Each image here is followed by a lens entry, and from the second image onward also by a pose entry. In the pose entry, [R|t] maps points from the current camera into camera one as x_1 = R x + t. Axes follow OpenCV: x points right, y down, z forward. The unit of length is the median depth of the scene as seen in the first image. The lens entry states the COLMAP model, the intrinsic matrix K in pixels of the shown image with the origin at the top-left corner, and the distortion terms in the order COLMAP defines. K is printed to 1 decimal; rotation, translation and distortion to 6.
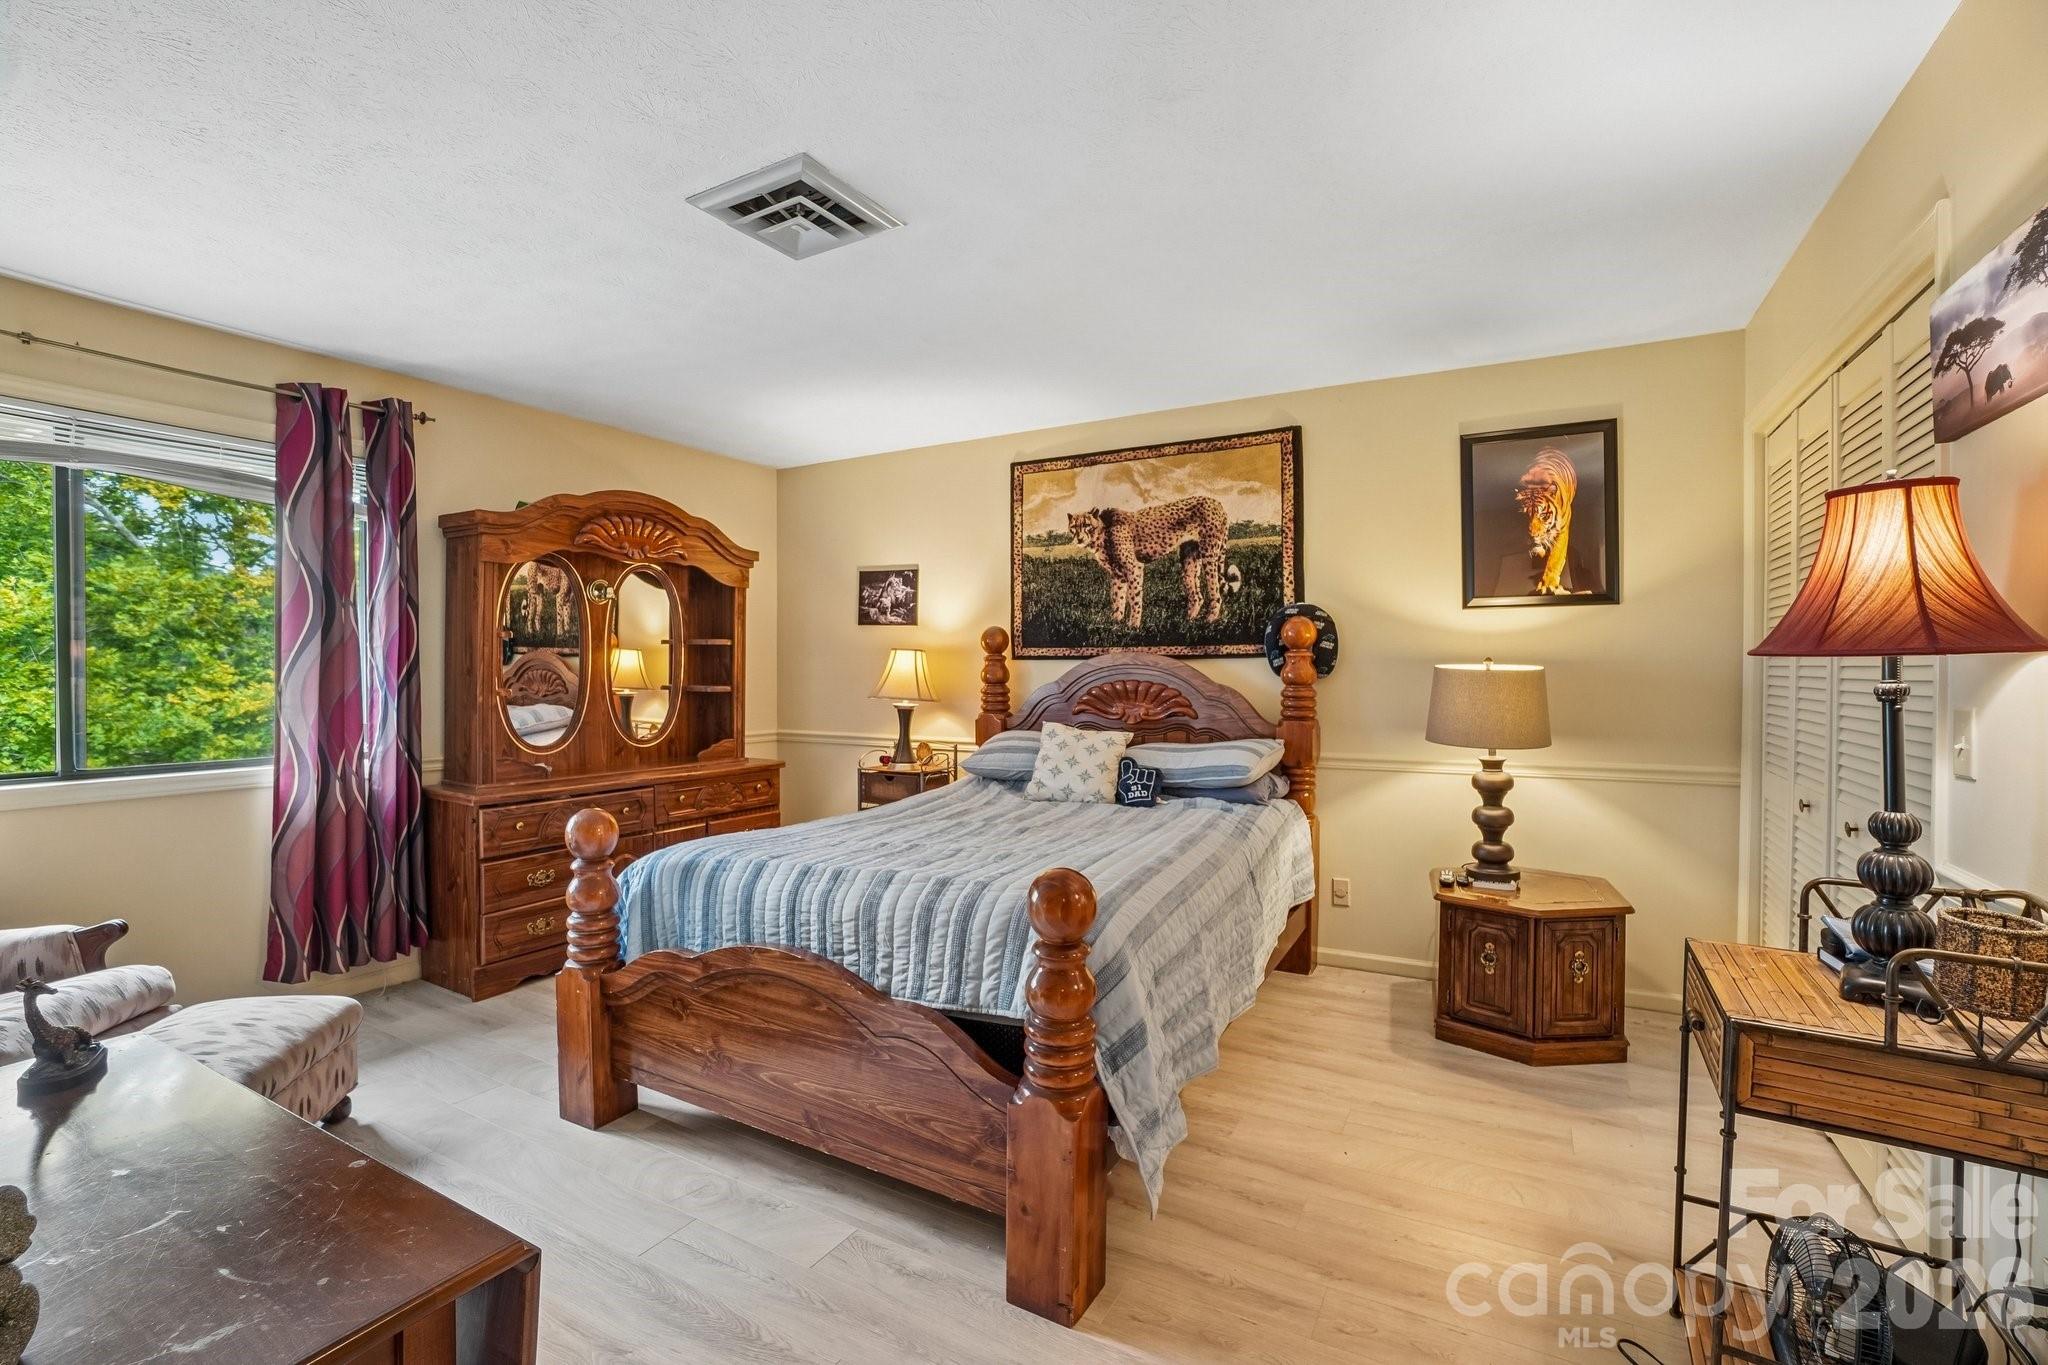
lens RADIAL K [[907.7, 0, 1023.1], [0, 907.7, 683.7], [0, 0, 1]] dist [-0.064865, 0.022171]
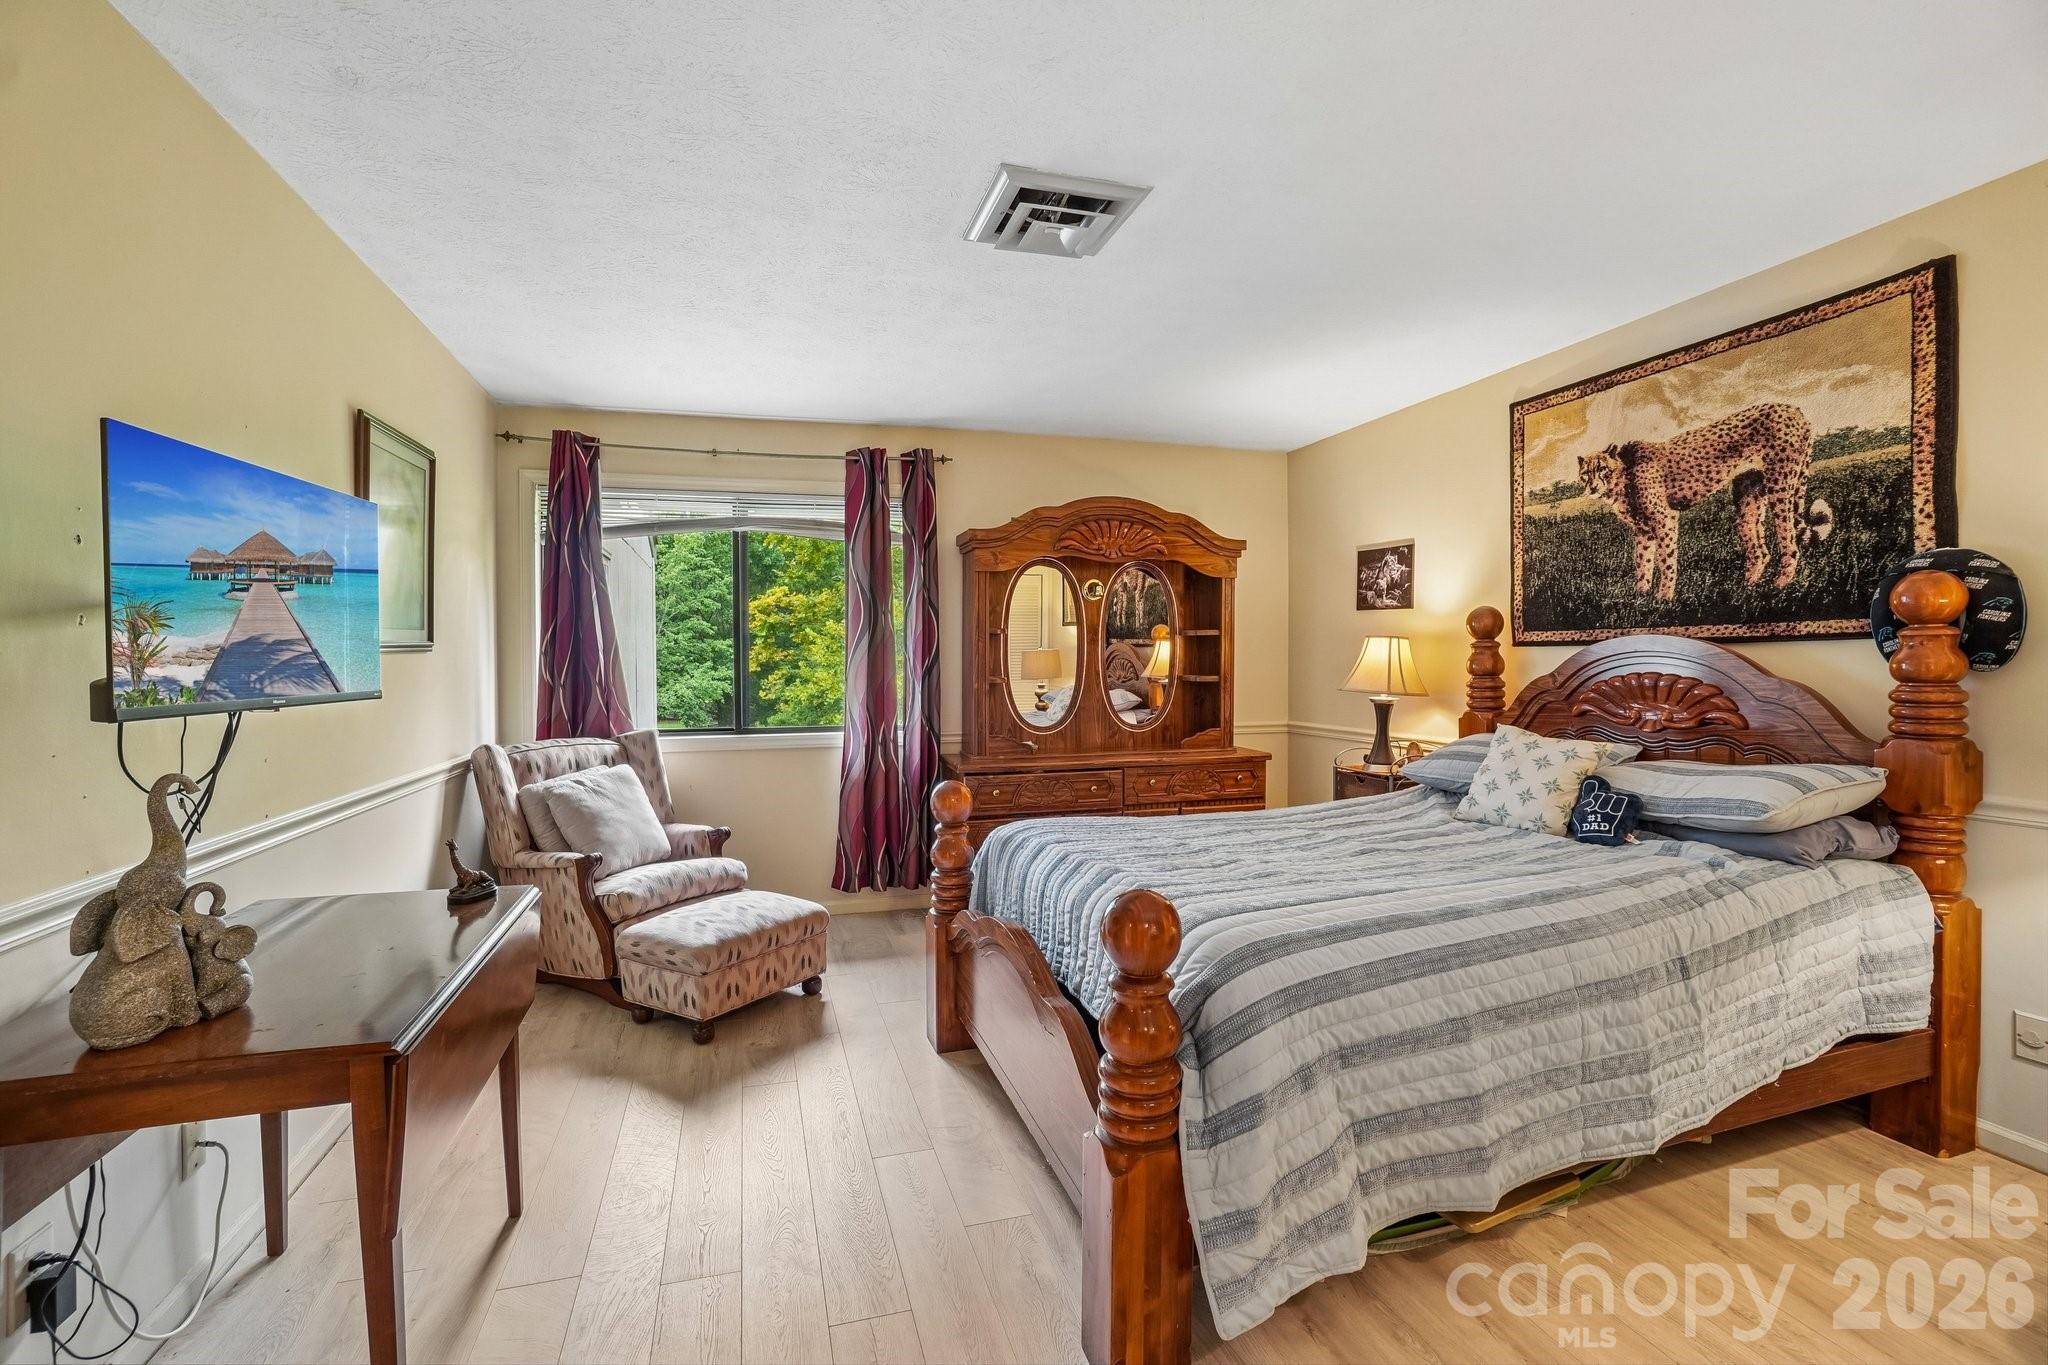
lens RADIAL K [[907.7, 0, 1013.4], [0, 907.7, 683.1], [0, 0, 1]] dist [-0.064865, 0.022171]
pose [[0.719230, 0.013235, -0.694647, 0.247440], [-0.004461, 0.999886, 0.014432, -0.003371], [0.694758, -0.007281, 0.719206, 0.128345]]
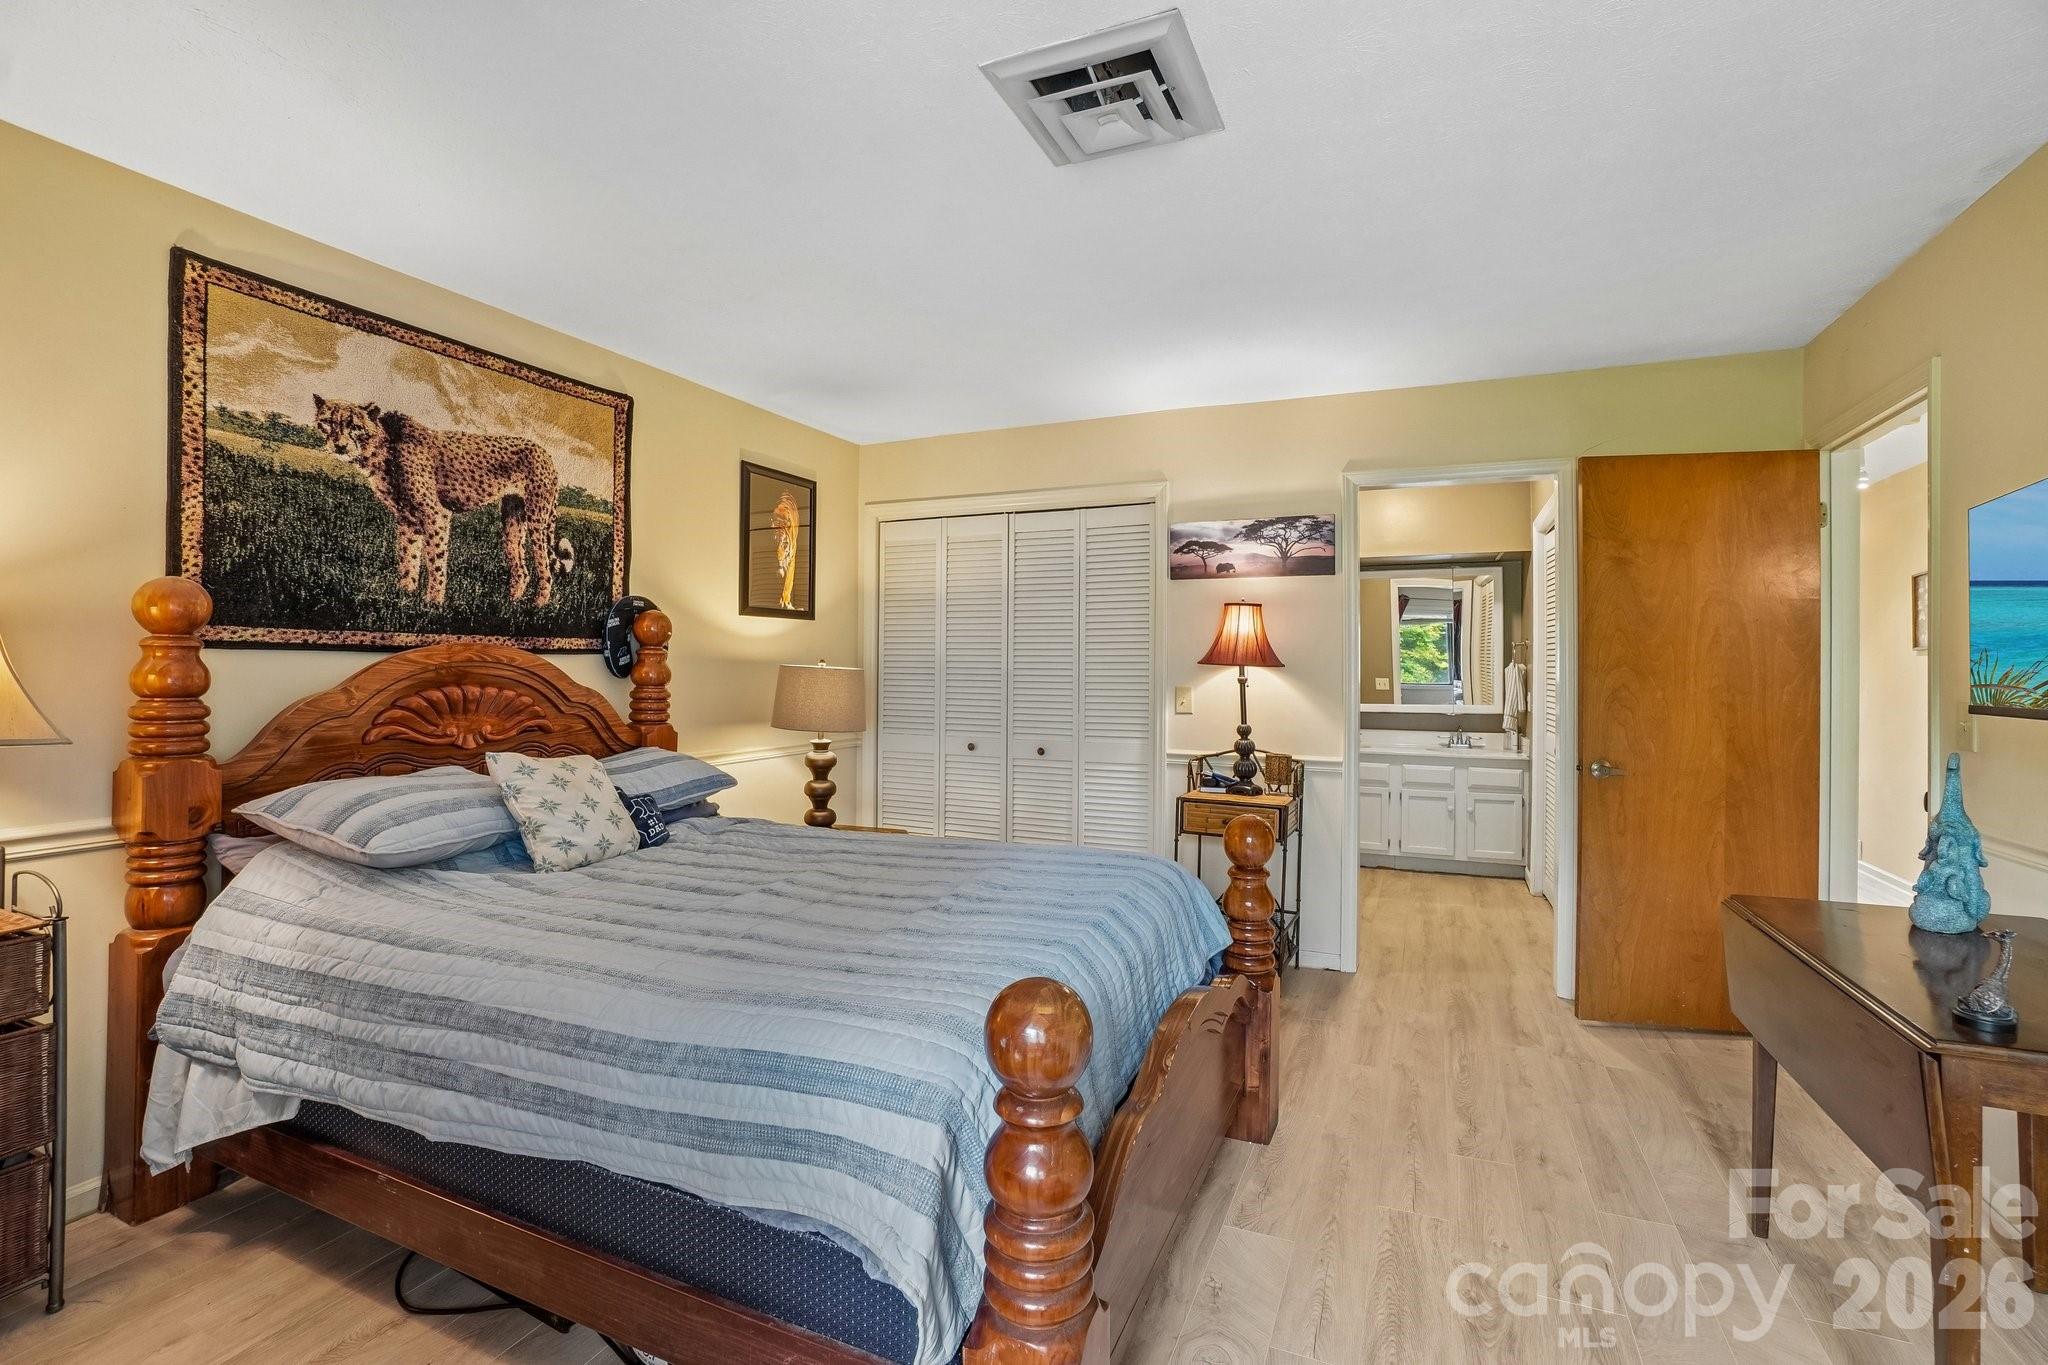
lens RADIAL K [[907.7, 0, 1039.1], [0, 907.7, 660.2], [0, 0, 1]] dist [-0.064865, 0.022171]
pose [[-0.100219, 0.009431, 0.994921, -0.585294], [0.011001, 0.999904, -0.008370, -0.011445], [-0.994905, 0.010106, -0.100314, 0.648034]]
